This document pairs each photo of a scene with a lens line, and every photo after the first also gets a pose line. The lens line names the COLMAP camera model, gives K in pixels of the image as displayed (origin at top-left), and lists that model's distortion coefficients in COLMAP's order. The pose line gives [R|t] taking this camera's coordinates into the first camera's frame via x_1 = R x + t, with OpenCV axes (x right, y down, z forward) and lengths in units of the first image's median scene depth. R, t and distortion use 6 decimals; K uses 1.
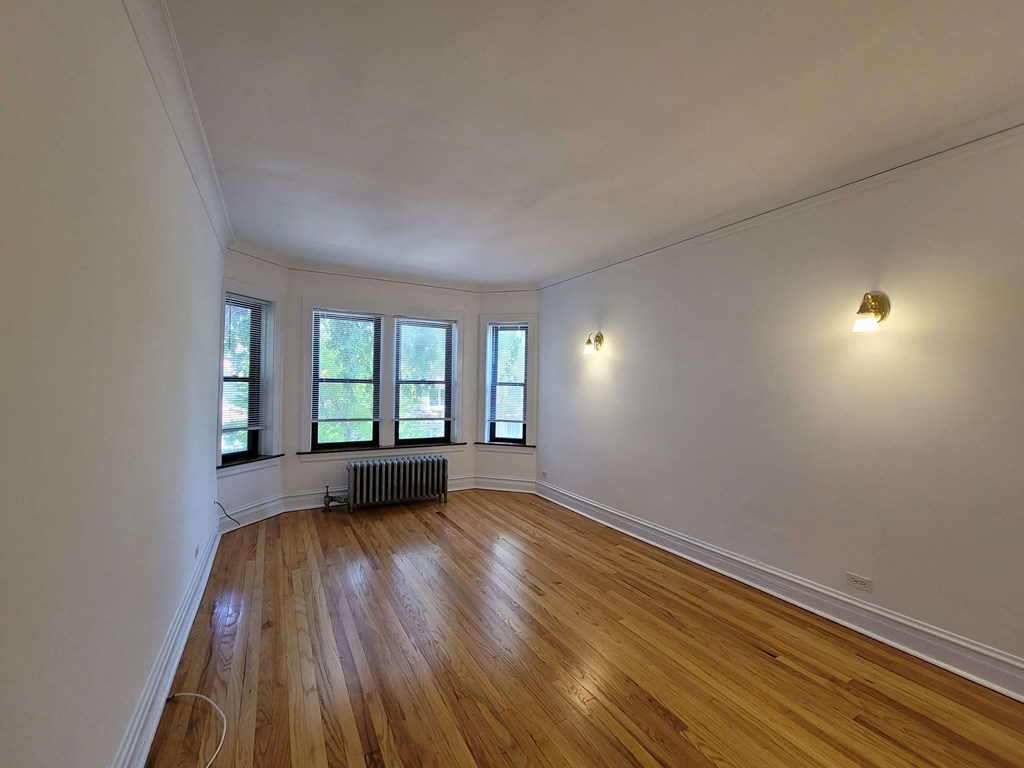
lens RADIAL K [[416.8, 0, 508.5], [0, 416.8, 381.2], [0, 0, 1]] dist [0.000328, -0.000119]
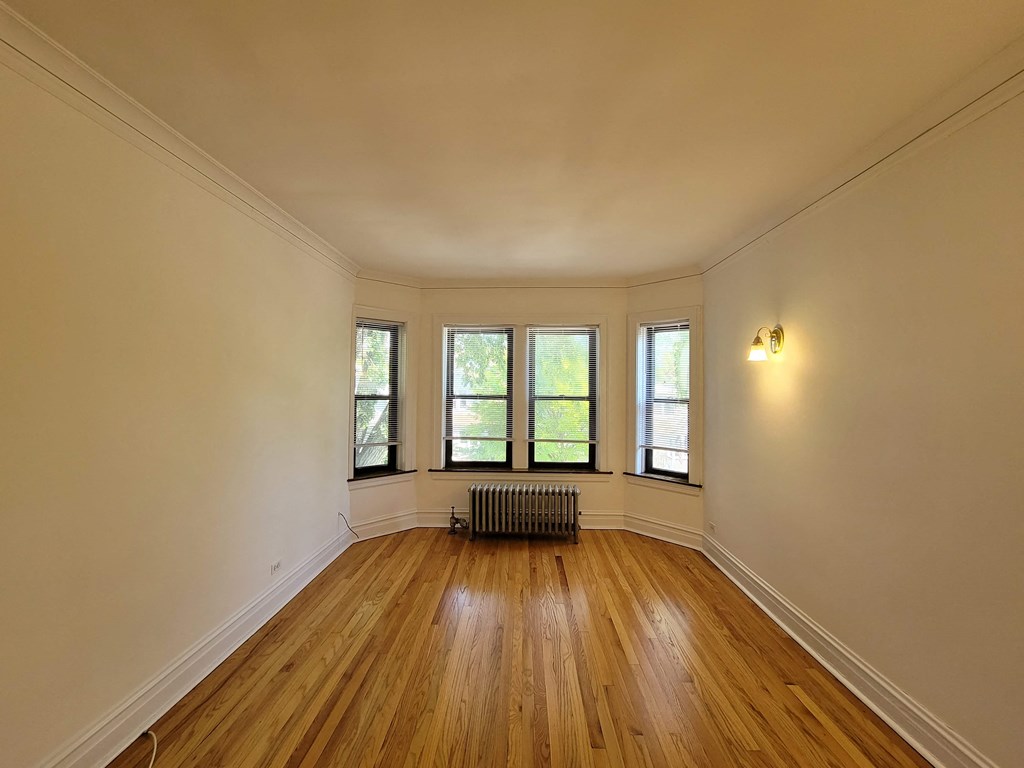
lens RADIAL K [[415.2, 0, 519.0], [0, 415.2, 382.1], [0, 0, 1]] dist [-0.000370, -0.000173]
pose [[0.860657, -0.014935, -0.508965, 0.195121], [0.008666, 0.999855, -0.014687, -0.023201], [0.509111, 0.008230, 0.860662, 0.246886]]
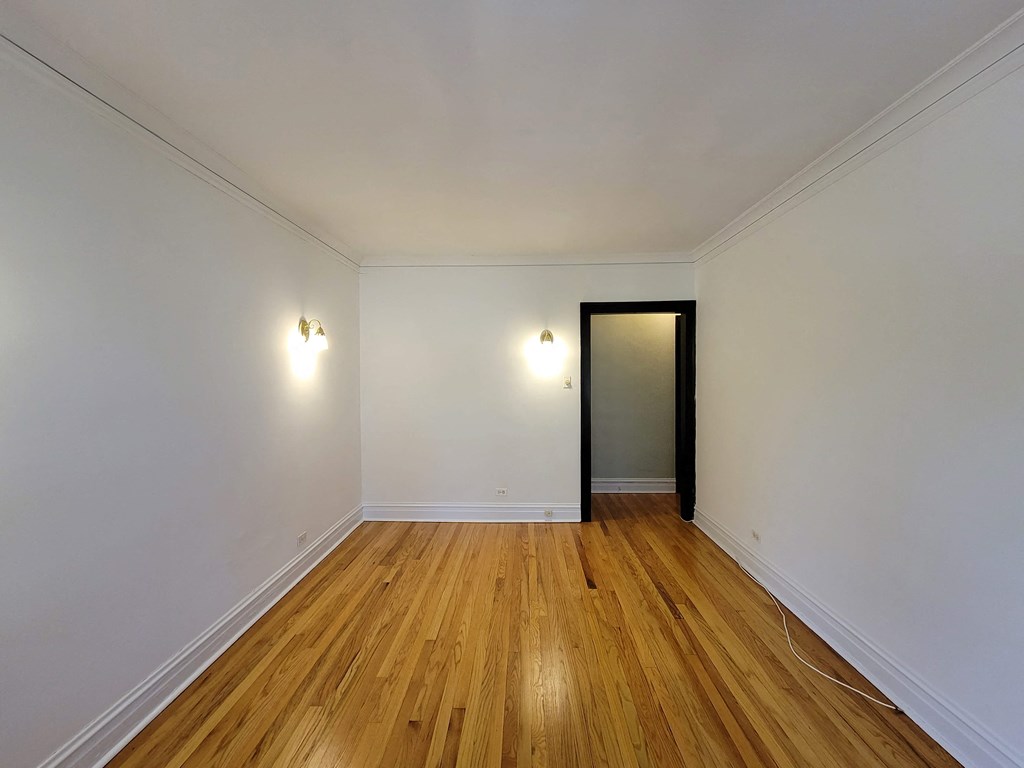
lens RADIAL K [[415.1, 0, 512.0], [0, 415.1, 384.0], [0, 0, 1]] dist [-0.000227, -0.000004]
pose [[-0.854522, -0.020191, 0.519023, -0.210333], [-0.008053, 0.999639, 0.025630, -0.022209], [-0.519353, 0.017722, -0.854376, 0.964377]]
